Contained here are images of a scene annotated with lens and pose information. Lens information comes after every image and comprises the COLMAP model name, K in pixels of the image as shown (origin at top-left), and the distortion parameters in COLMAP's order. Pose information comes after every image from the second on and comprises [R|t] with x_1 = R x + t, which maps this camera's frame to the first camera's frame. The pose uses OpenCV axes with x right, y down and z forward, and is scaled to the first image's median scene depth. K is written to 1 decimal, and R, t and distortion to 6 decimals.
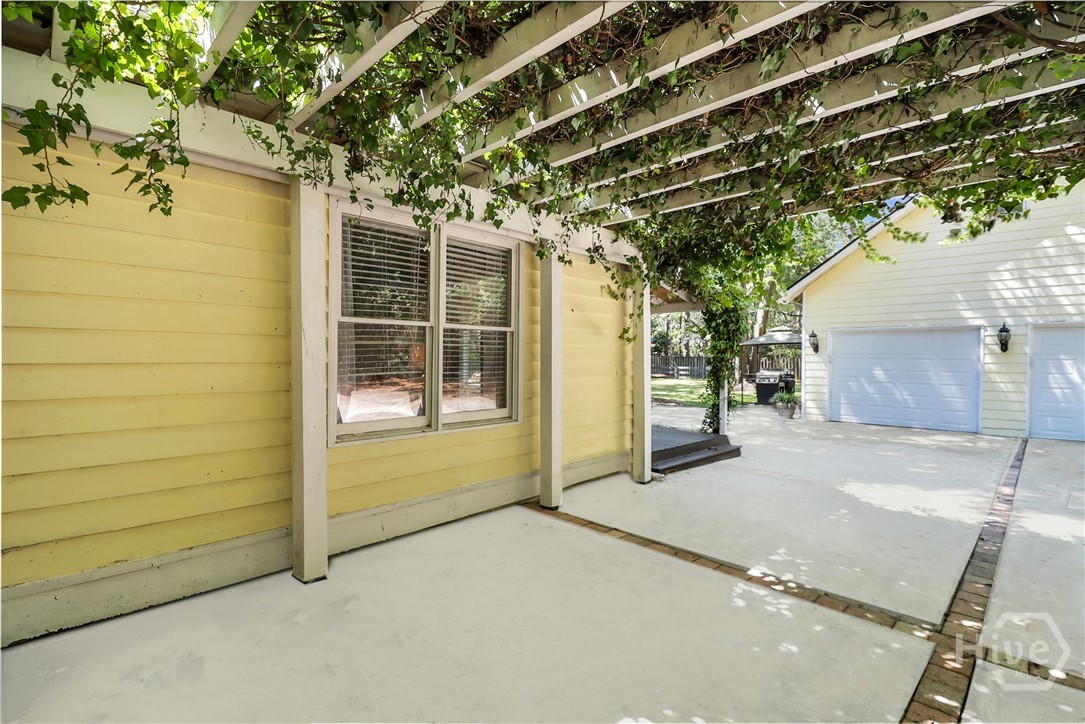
lens RADIAL K [[509.3, 0, 542.5], [0, 509.3, 362.0], [0, 0, 1]] dist [0.017203, -0.019028]
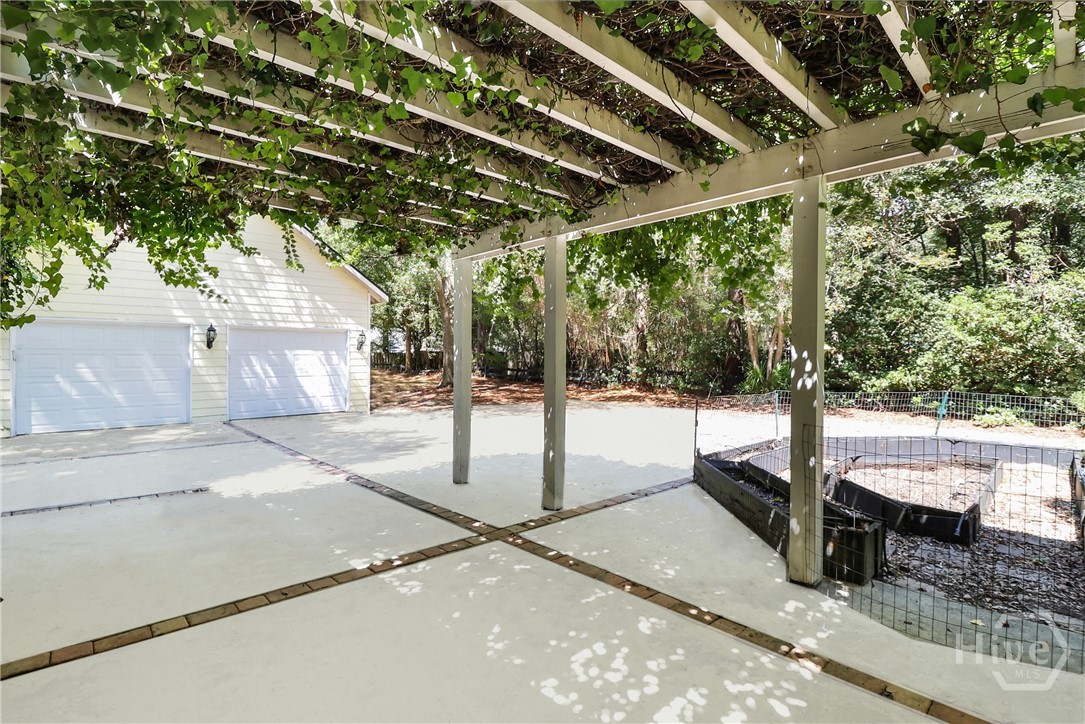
lens RADIAL K [[509.3, 0, 542.5], [0, 509.3, 362.0], [0, 0, 1]] dist [0.017203, -0.019028]
pose [[0.034387, -0.016599, 0.999271, -0.212369], [0.007172, 0.999840, 0.016362, -0.003163], [-0.999383, 0.006604, 0.034501, 0.219662]]
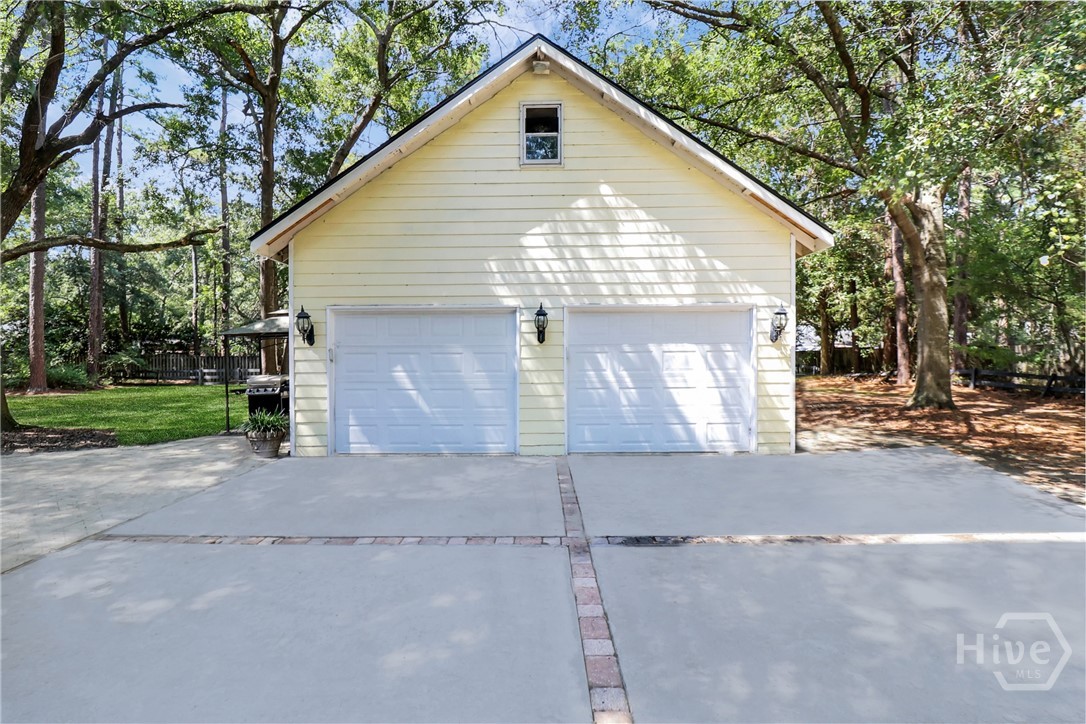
lens RADIAL K [[456.0, 0, 543.0], [0, 456.0, 362.0], [0, 0, 1]] dist [-0.020319, -0.000294]
pose [[0.718758, -0.017600, 0.695037, 0.446125], [0.015761, 0.999835, 0.009020, 0.002019], [-0.695081, 0.004471, 0.718917, 0.522546]]
